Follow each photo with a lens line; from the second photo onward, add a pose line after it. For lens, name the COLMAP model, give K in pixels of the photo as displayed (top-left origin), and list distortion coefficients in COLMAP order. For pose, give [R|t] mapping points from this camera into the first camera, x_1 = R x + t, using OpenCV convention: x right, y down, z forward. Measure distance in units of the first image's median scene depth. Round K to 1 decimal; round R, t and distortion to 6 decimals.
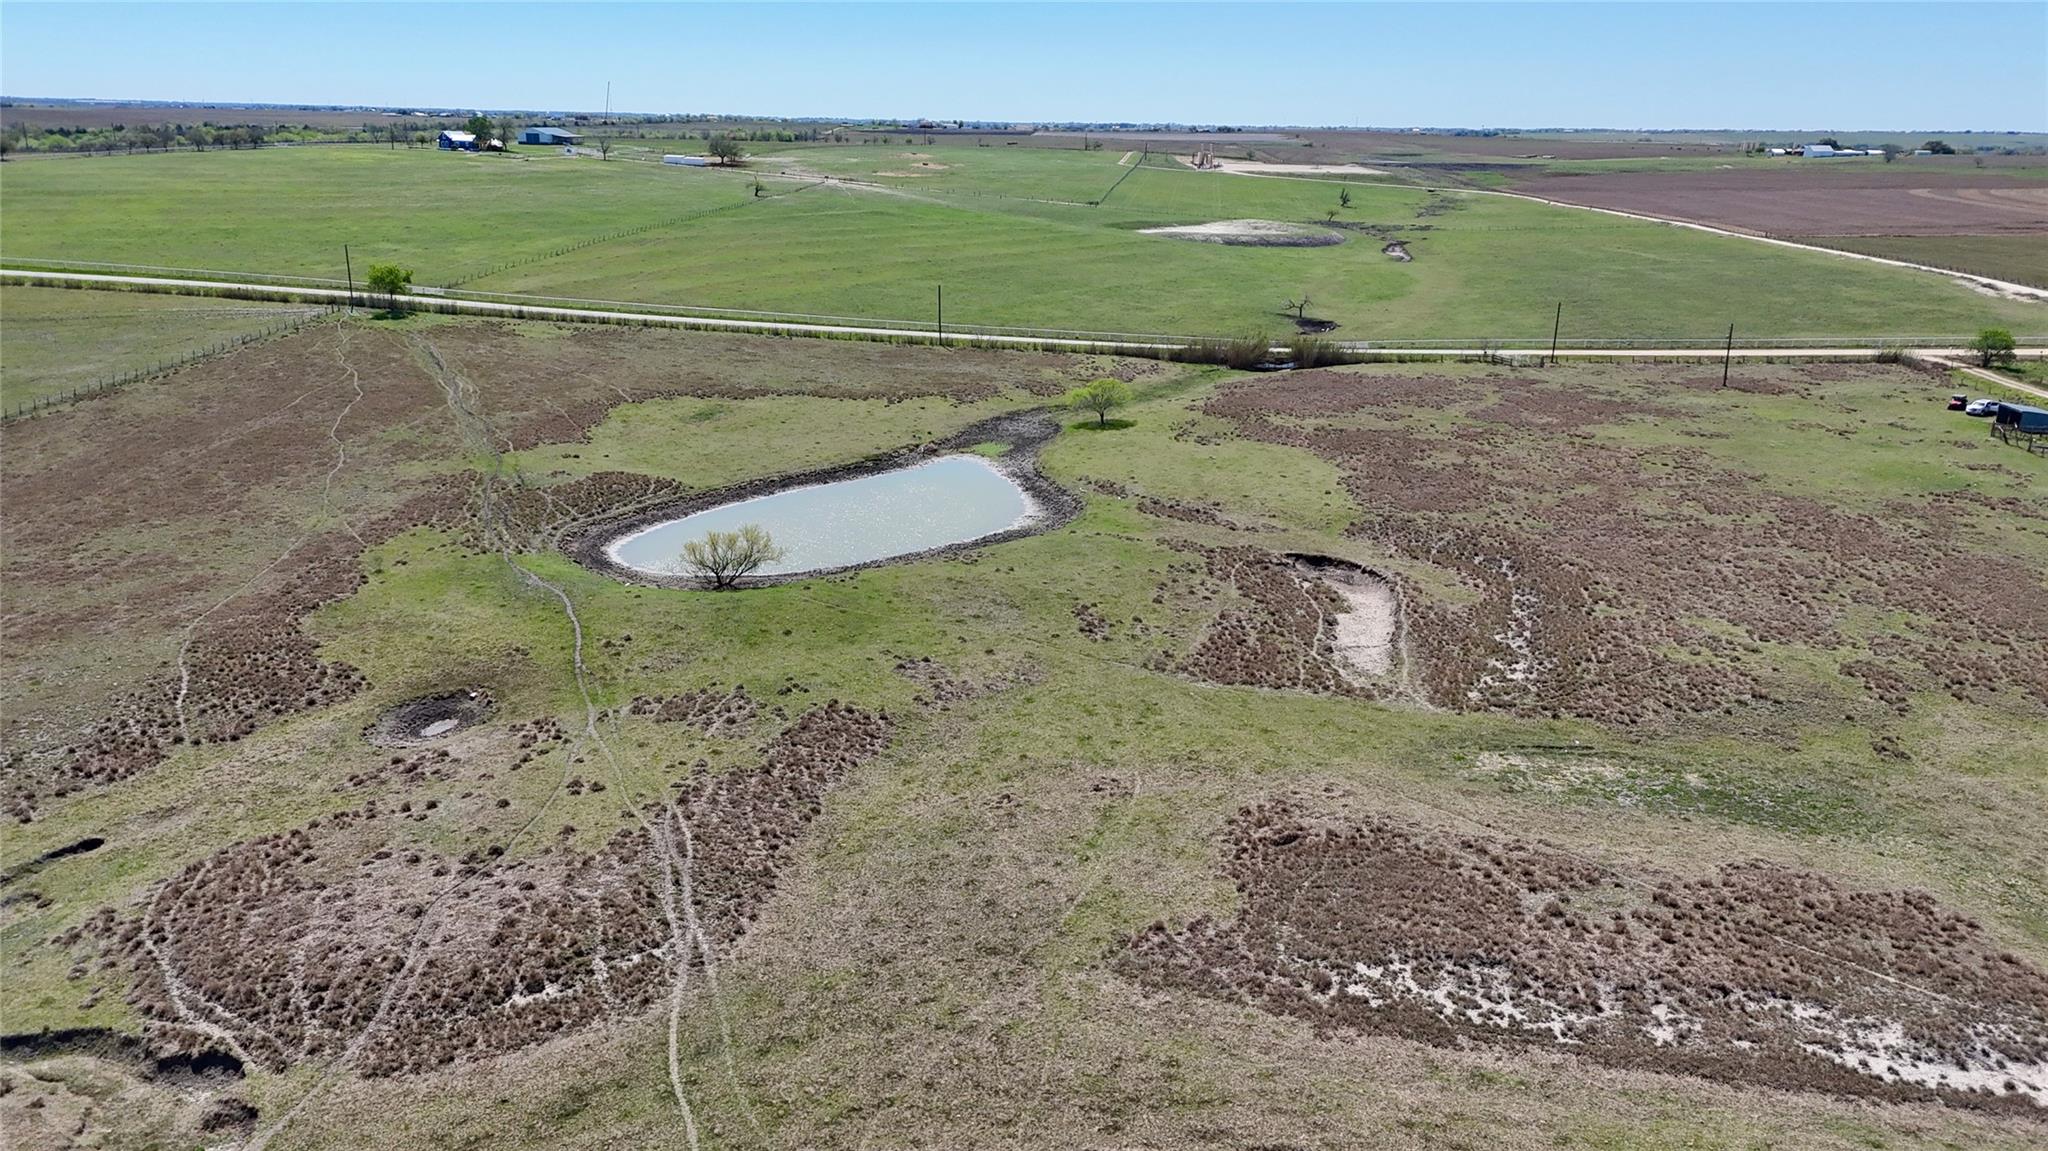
lens RADIAL K [[1478.3, 0, 1016.4], [0, 1478.3, 566.9], [0, 0, 1]] dist [0.101407, -0.119348]
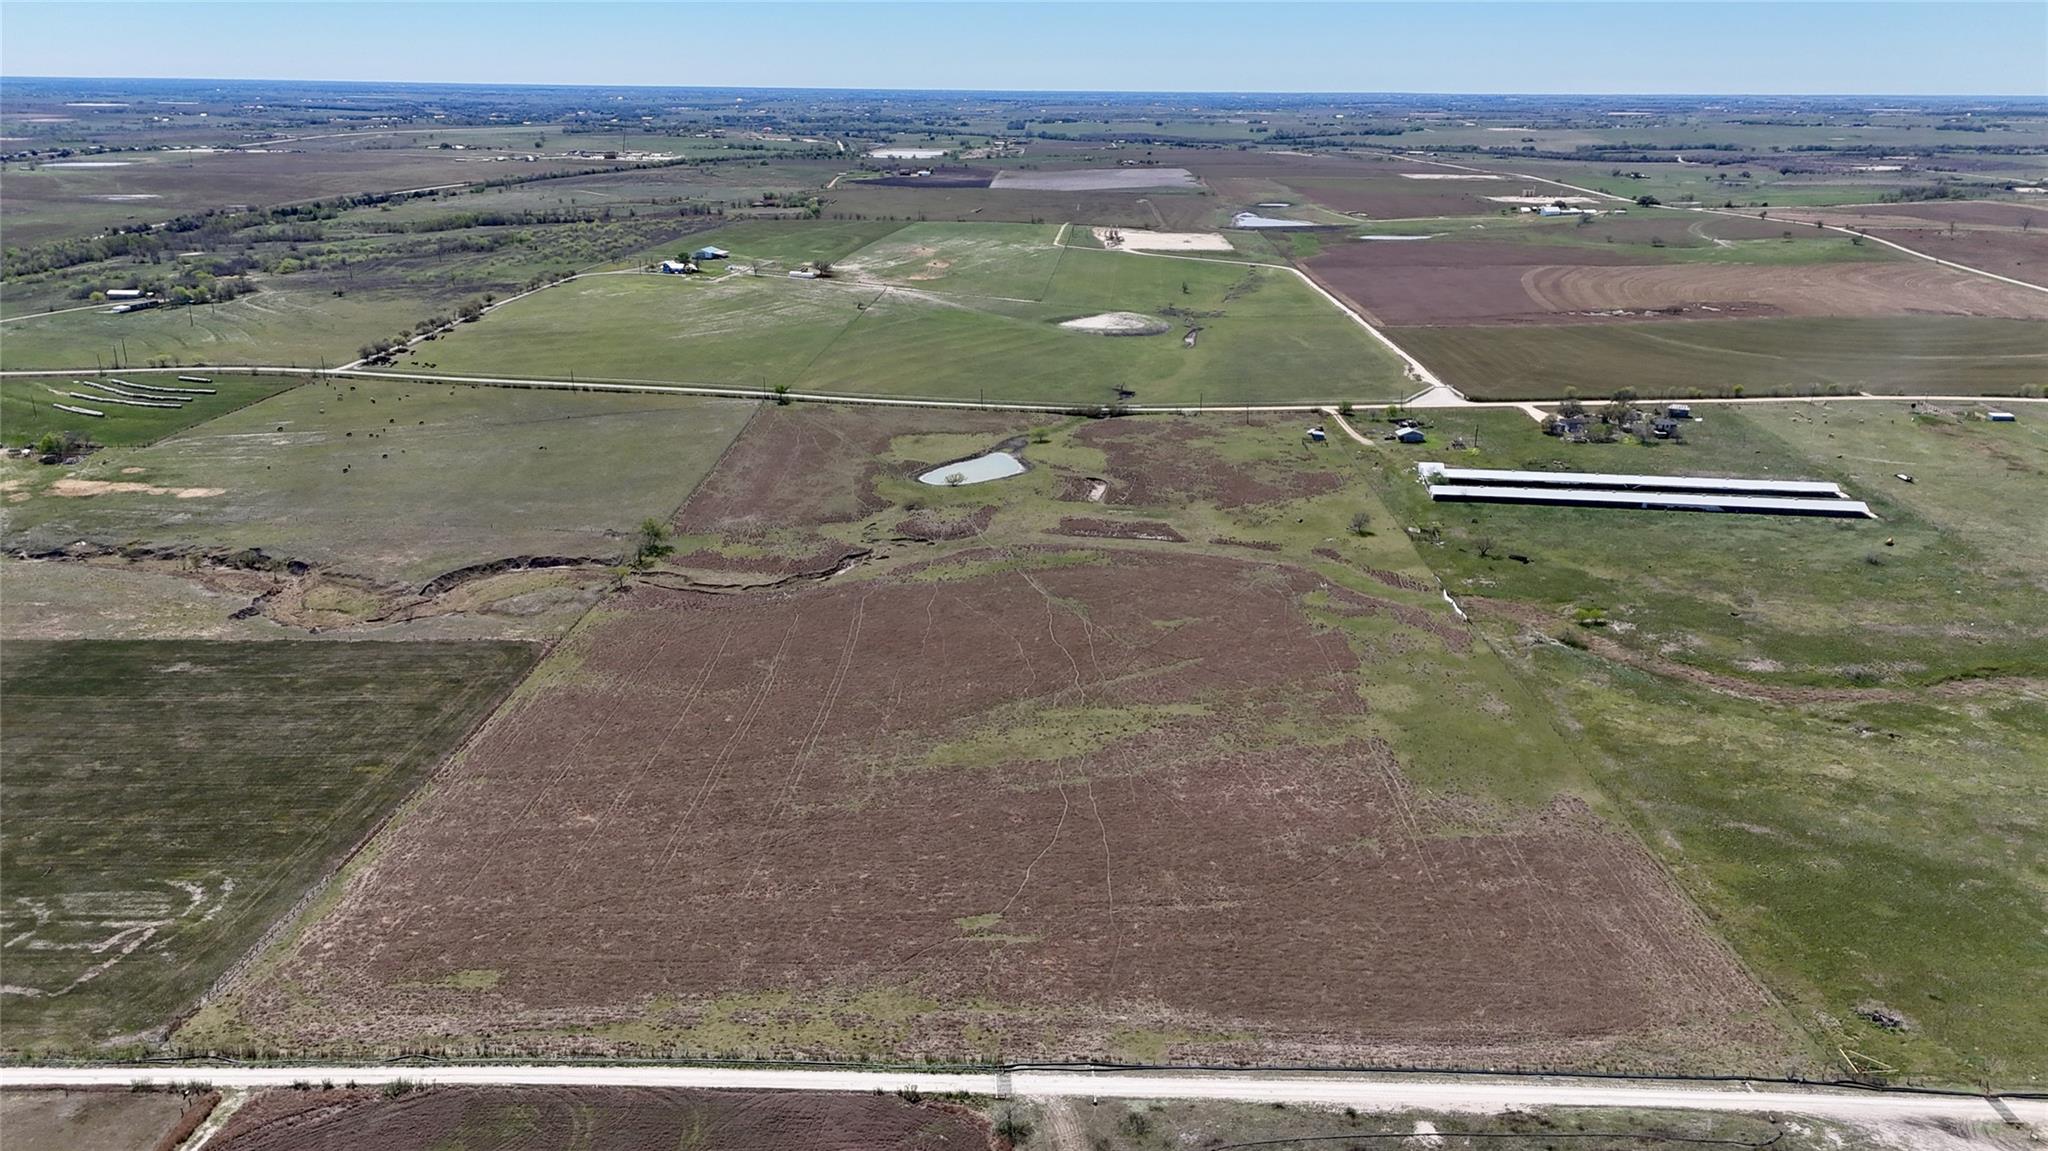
lens RADIAL K [[1478.3, 0, 1016.4], [0, 1478.3, 566.9], [0, 0, 1]] dist [0.101407, -0.119348]
pose [[0.999313, -0.020484, 0.030886, -0.085905], [0.019870, 0.999602, 0.020046, 0.094394], [-0.031285, -0.019419, 0.999322, -1.902782]]
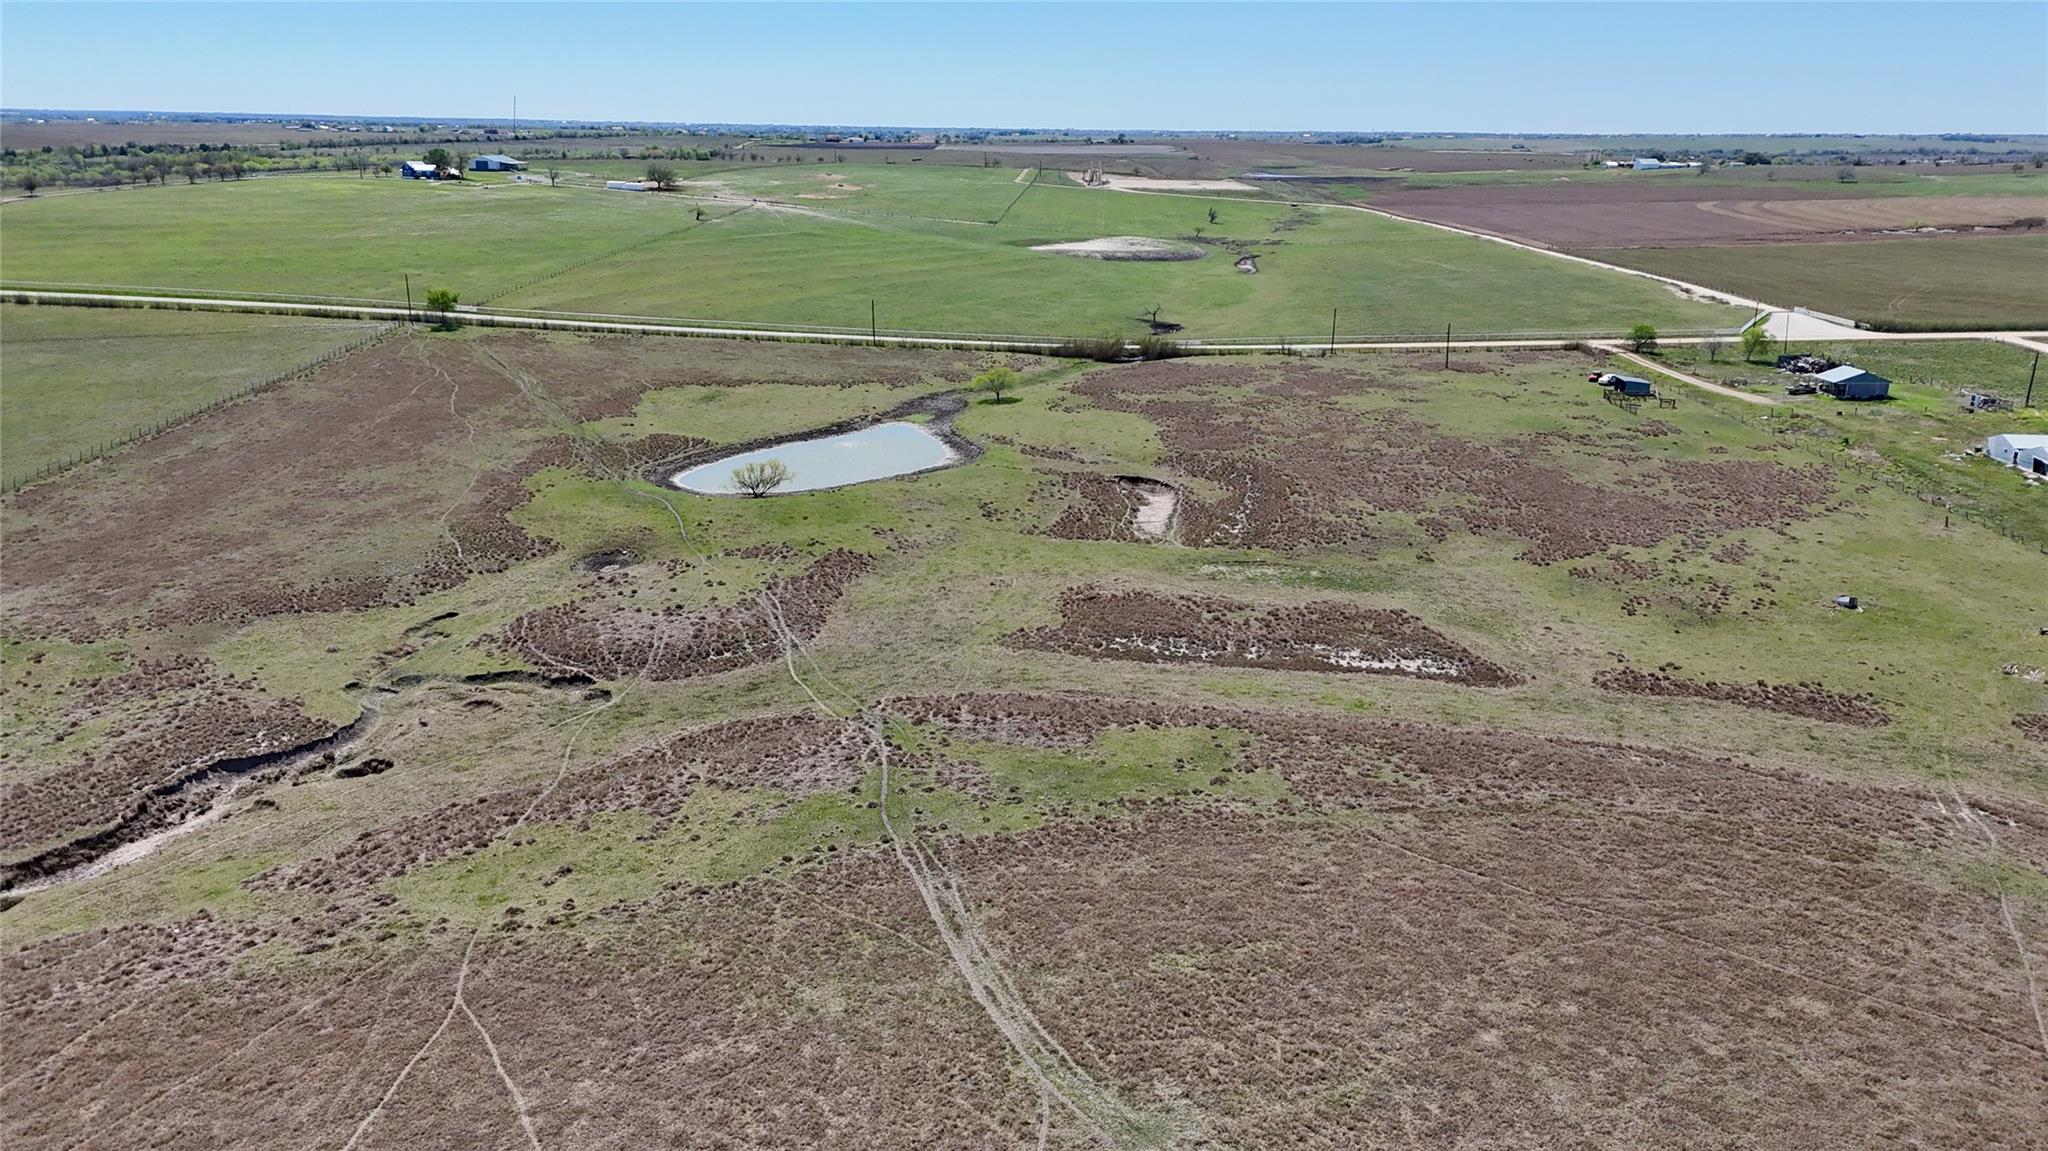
lens RADIAL K [[1478.3, 0, 1016.4], [0, 1478.3, 566.9], [0, 0, 1]] dist [0.101407, -0.119348]
pose [[0.997955, -0.022242, 0.059924, -0.009981], [0.022393, 0.999748, -0.001834, 0.054614], [-0.059868, 0.003172, 0.998201, -0.338178]]
